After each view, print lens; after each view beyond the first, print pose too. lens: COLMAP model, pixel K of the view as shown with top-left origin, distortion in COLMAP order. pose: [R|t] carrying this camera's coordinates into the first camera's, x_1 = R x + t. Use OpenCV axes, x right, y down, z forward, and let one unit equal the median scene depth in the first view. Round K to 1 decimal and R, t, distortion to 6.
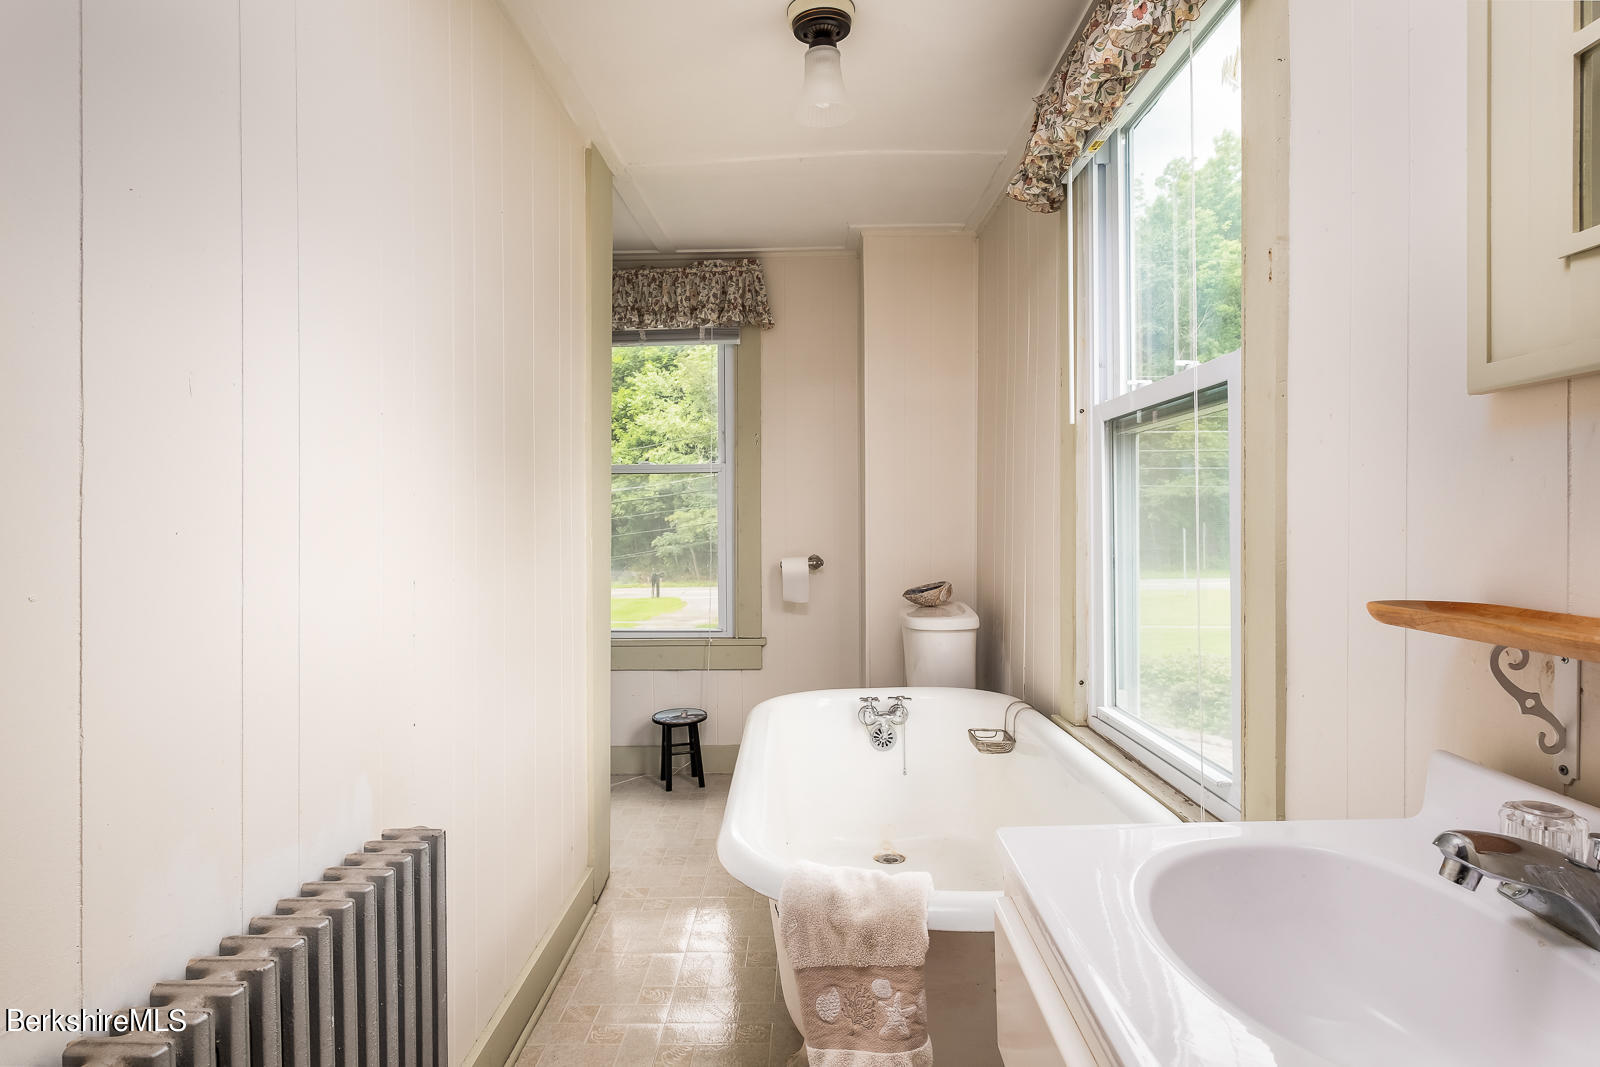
lens RADIAL K [[900.1, 0, 792.5], [0, 900.1, 515.4], [0, 0, 1]] dist [0.001532, -0.000699]
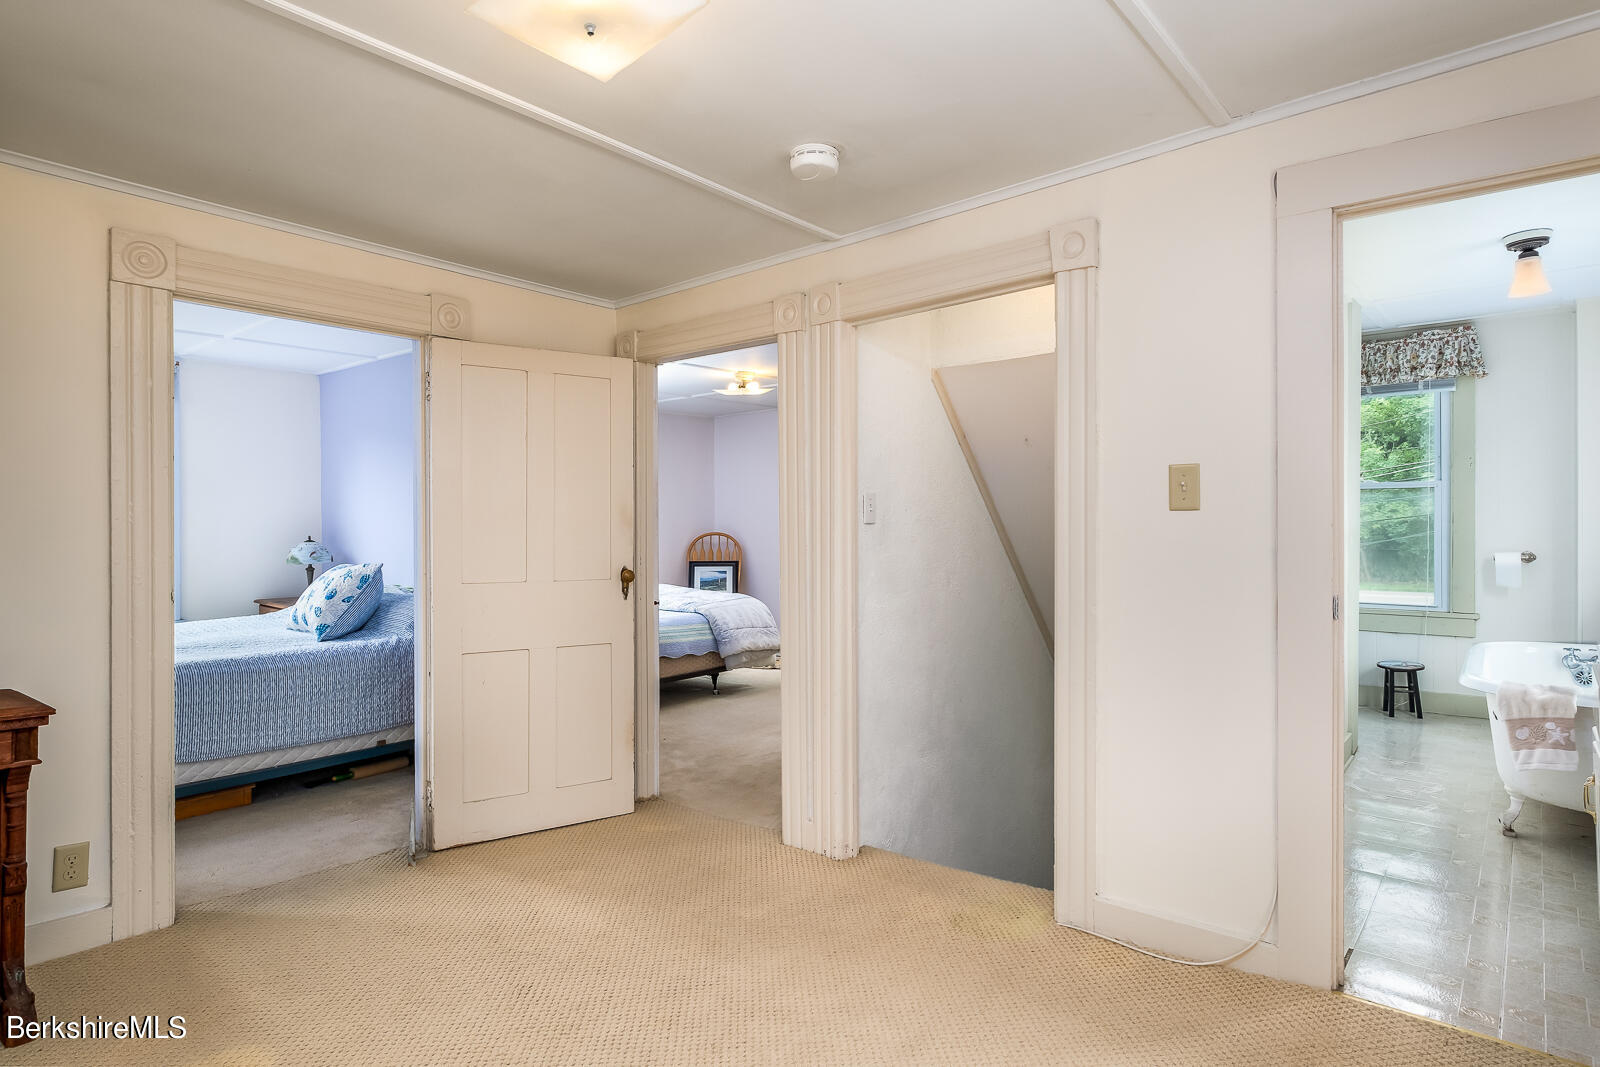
lens RADIAL K [[900.1, 0, 792.5], [0, 900.1, 515.4], [0, 0, 1]] dist [0.001532, -0.000699]
pose [[0.783017, 0.003227, -0.621992, 0.002743], [0.001678, 0.999972, 0.007300, -0.017894], [0.621998, -0.006760, 0.782990, -0.656131]]
